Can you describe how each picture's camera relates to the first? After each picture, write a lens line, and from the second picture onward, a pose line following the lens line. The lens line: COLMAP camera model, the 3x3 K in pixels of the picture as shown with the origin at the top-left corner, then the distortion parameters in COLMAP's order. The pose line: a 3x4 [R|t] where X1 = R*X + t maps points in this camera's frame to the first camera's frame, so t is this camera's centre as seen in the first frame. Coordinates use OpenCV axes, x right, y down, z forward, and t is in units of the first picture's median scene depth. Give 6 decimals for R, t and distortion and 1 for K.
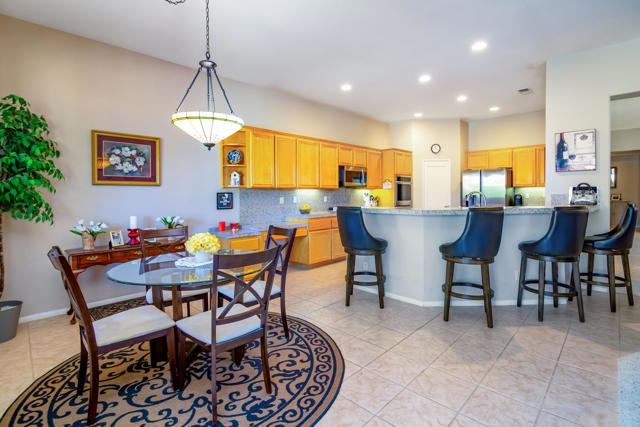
lens RADIAL K [[305.4, 0, 318.1], [0, 305.4, 201.5], [0, 0, 1]] dist [-0.003580, -0.000495]
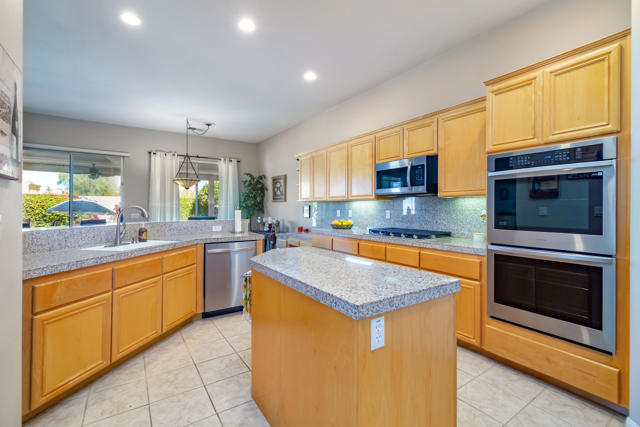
lens RADIAL K [[287.2, 0, 319.5], [0, 287.2, 202.8], [0, 0, 1]] dist [-0.016960, -0.000294]
pose [[-0.194028, -0.005448, -0.980981, 1.209348], [-0.022641, 0.999743, -0.001074, -0.053458], [0.980735, 0.022002, -0.194101, 1.729595]]
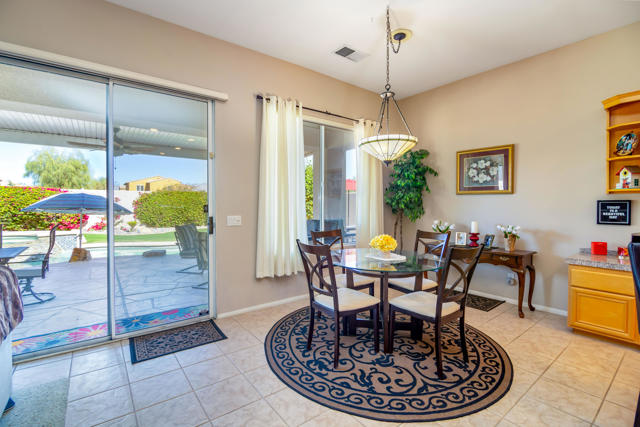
lens RADIAL K [[290.6, 0, 323.0], [0, 290.6, 209.1], [0, 0, 1]] dist [-0.020103, -0.000272]
pose [[-0.122370, 0.023957, -0.992195, 0.529627], [-0.025910, 0.999291, 0.027324, -0.013281], [0.992146, 0.029051, -0.121662, 0.592561]]
